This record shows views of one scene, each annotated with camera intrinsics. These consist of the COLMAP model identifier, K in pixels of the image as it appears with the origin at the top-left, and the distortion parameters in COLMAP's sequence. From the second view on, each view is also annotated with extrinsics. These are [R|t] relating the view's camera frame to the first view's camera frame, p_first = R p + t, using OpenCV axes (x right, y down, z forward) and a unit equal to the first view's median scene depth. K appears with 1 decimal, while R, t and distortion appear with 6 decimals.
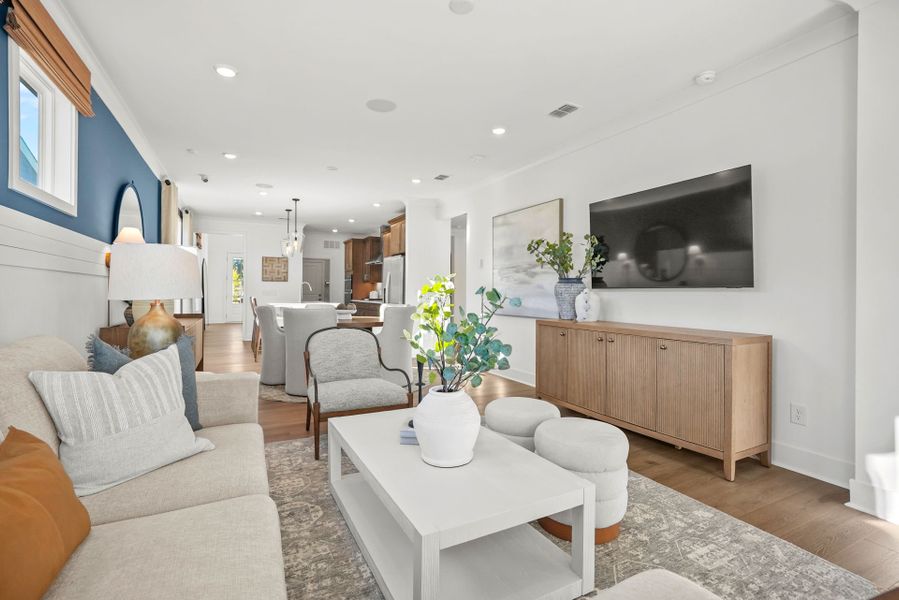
lens RADIAL K [[415.8, 0, 443.4], [0, 415.8, 291.7], [0, 0, 1]] dist [-0.032214, 0.017692]
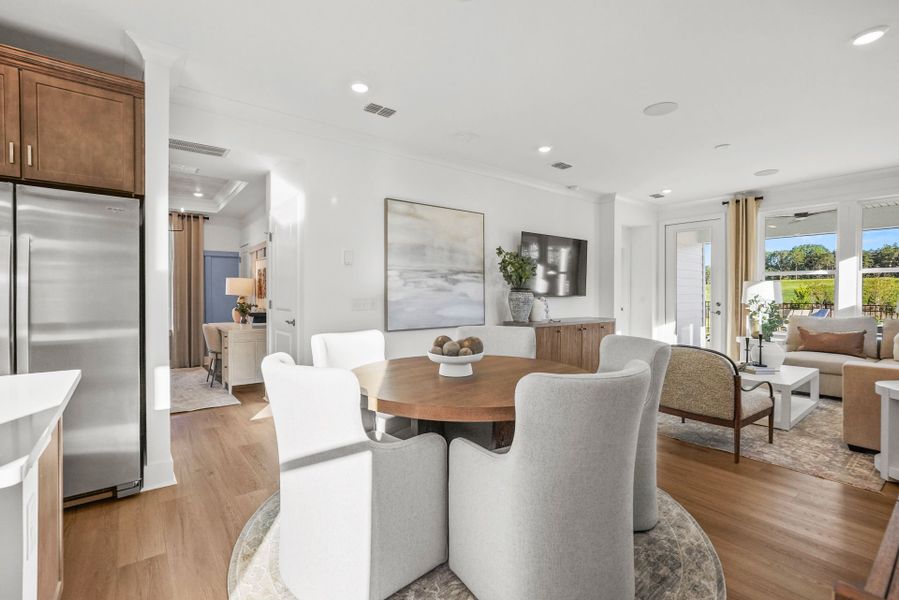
lens RADIAL K [[415.8, 0, 447.5], [0, 415.8, 300.2], [0, 0, 1]] dist [-0.032214, 0.017692]
pose [[-0.201400, -0.022739, 0.979245, -0.447340], [-0.003042, 0.999740, 0.022589, -0.012609], [-0.979504, 0.001570, -0.201417, 0.754823]]
